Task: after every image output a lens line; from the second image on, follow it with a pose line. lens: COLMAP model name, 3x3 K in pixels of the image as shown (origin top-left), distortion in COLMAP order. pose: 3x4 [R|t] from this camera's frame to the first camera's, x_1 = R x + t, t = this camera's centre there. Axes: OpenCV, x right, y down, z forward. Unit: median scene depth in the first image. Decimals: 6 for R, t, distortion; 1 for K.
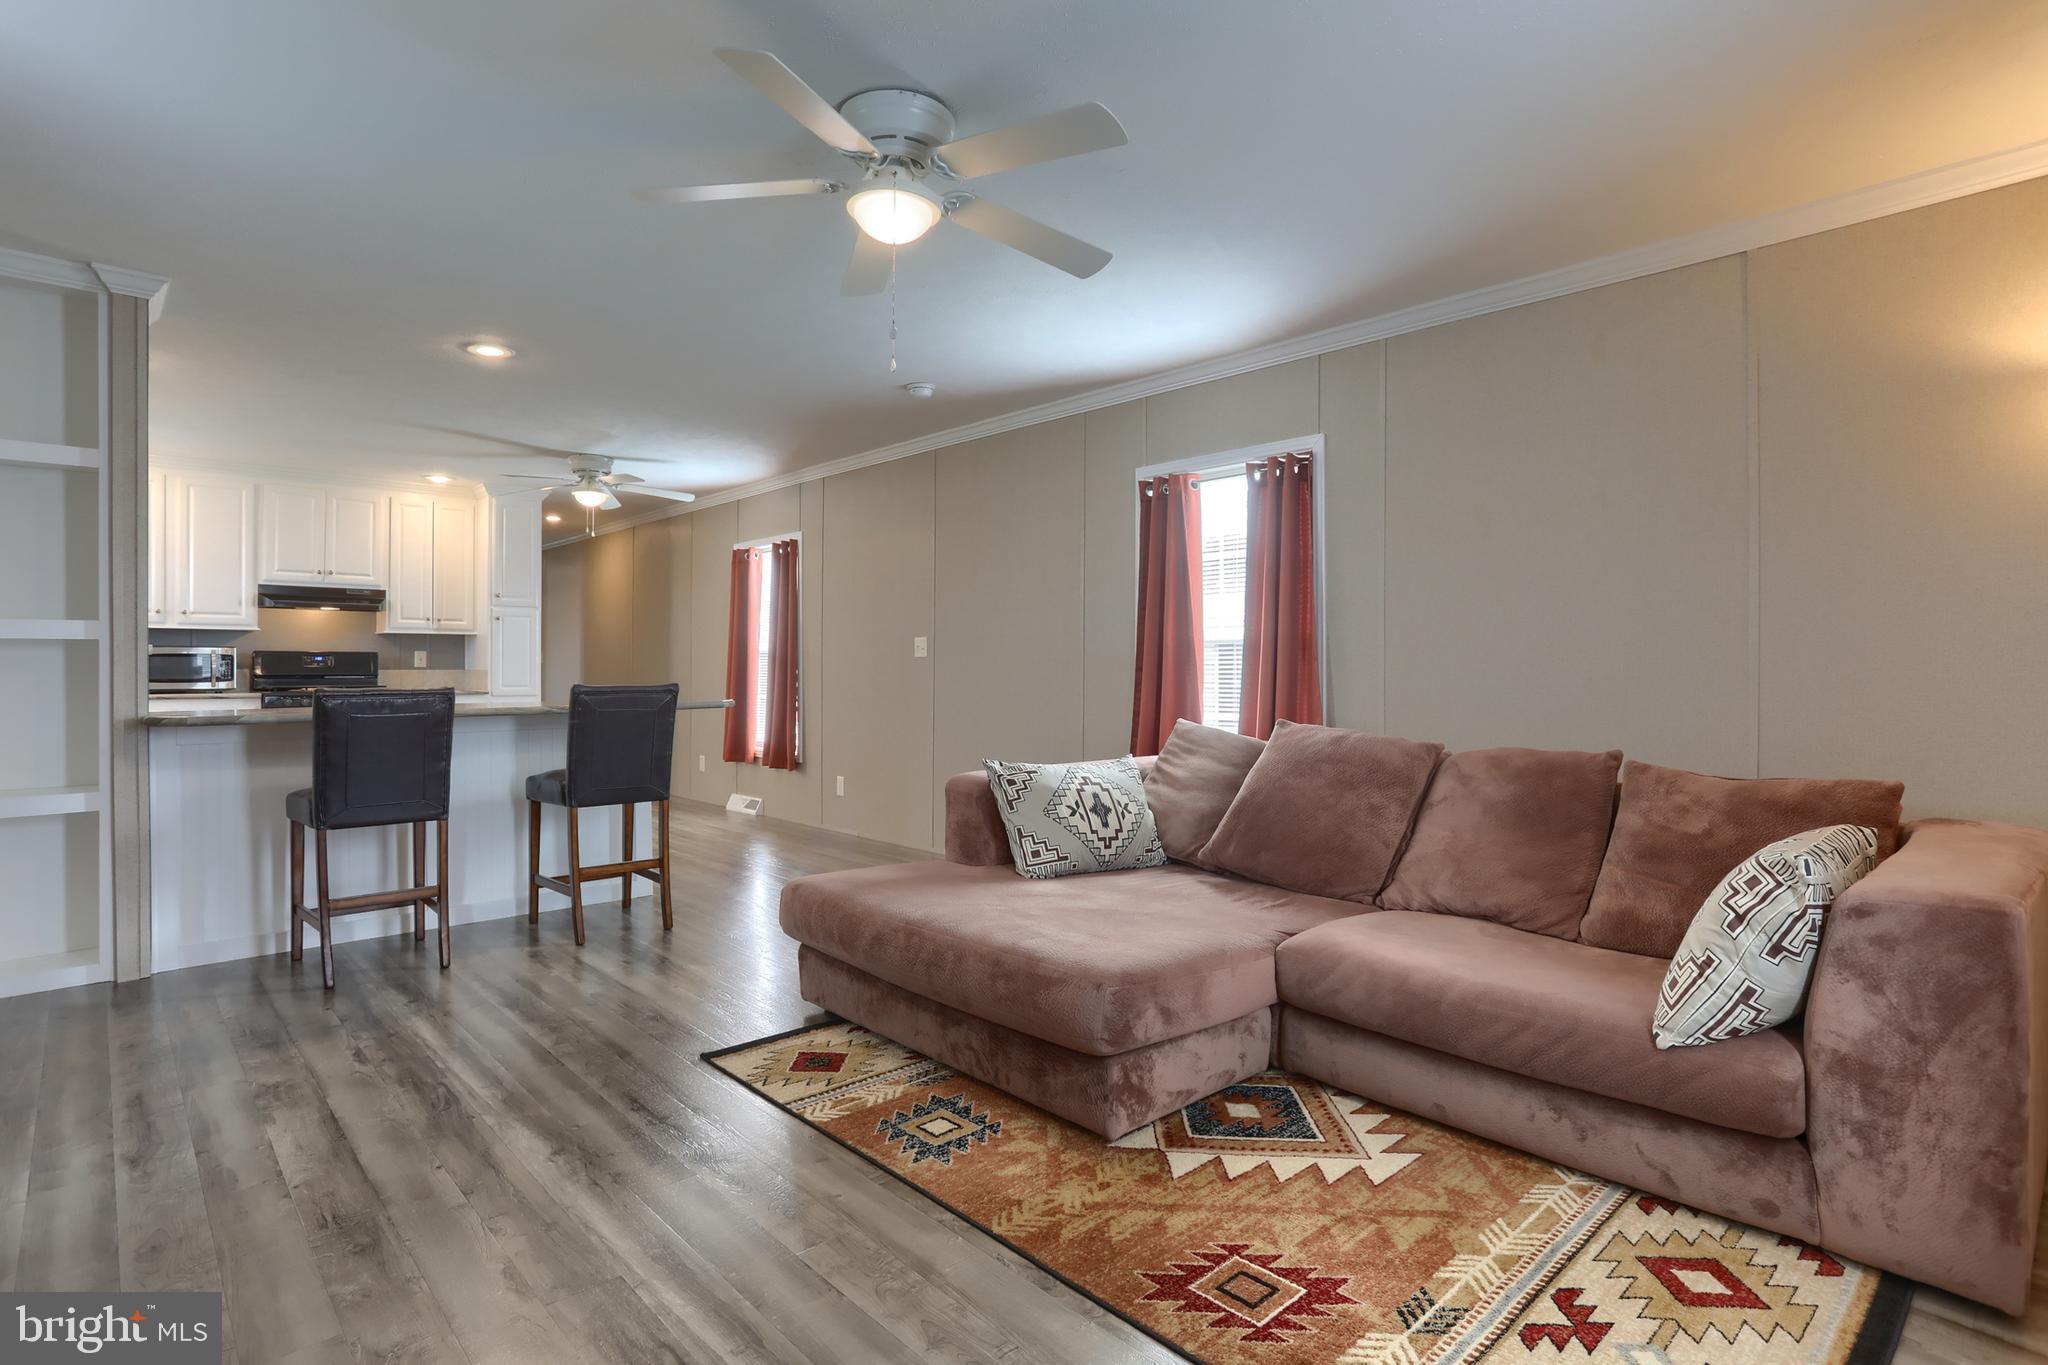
lens RADIAL K [[1024.3, 0, 1016.6], [0, 1024.3, 681.4], [0, 0, 1]] dist [-0.025703, 0.010053]
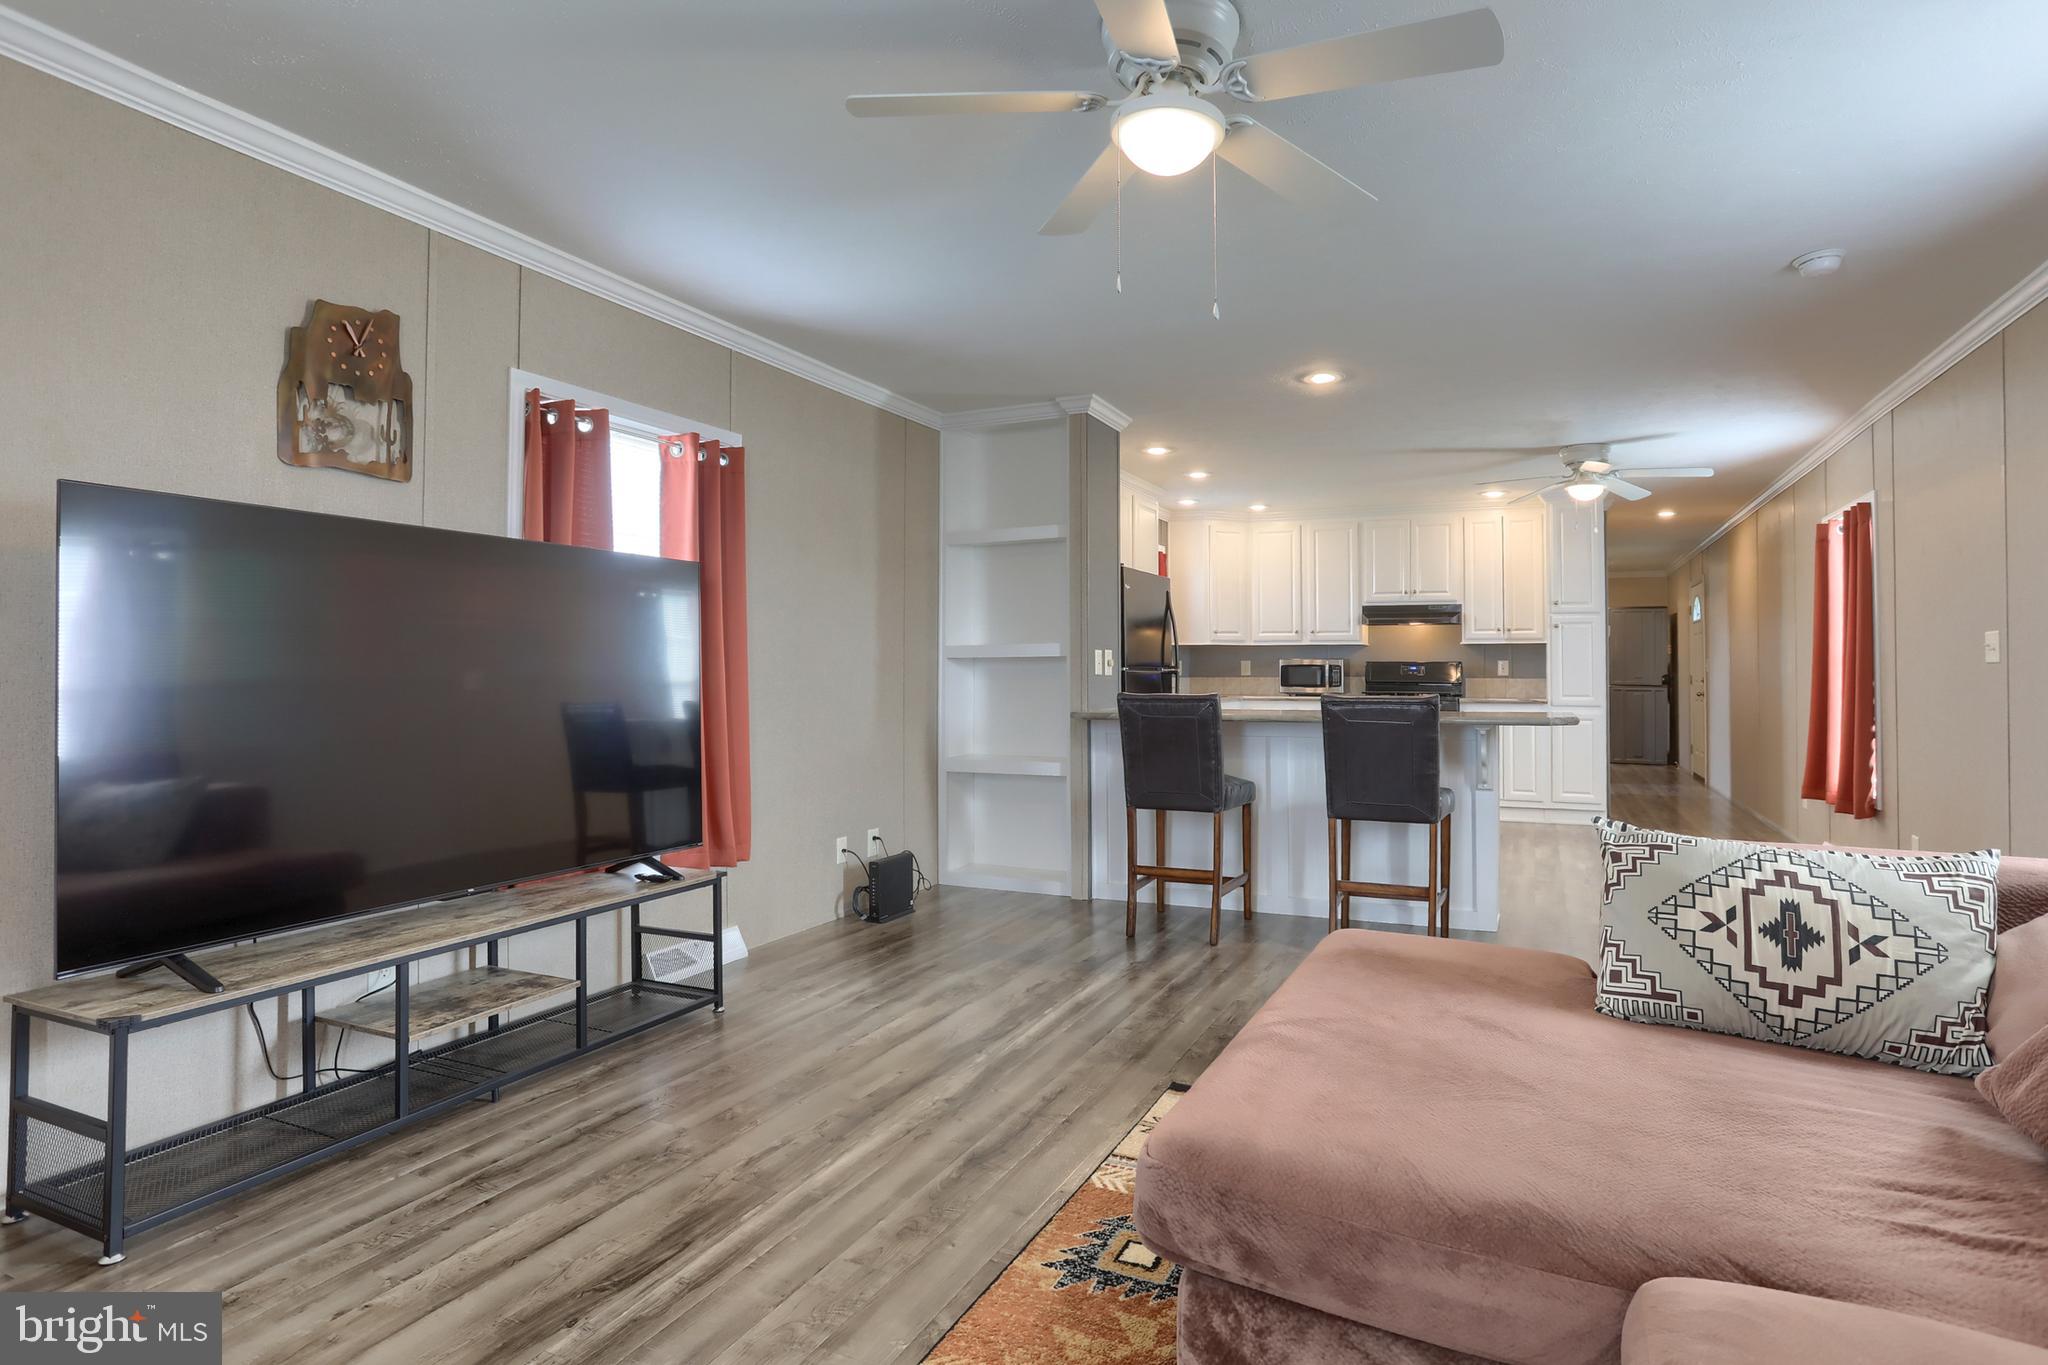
lens RADIAL K [[1024.3, 0, 1094.4], [0, 1024.3, 653.4], [0, 0, 1]] dist [-0.025703, 0.010053]
pose [[0.417408, -0.017163, -0.908557, 0.414925], [-0.015757, 0.999535, -0.026121, -0.007104], [0.908583, 0.025220, 0.416943, 0.406881]]
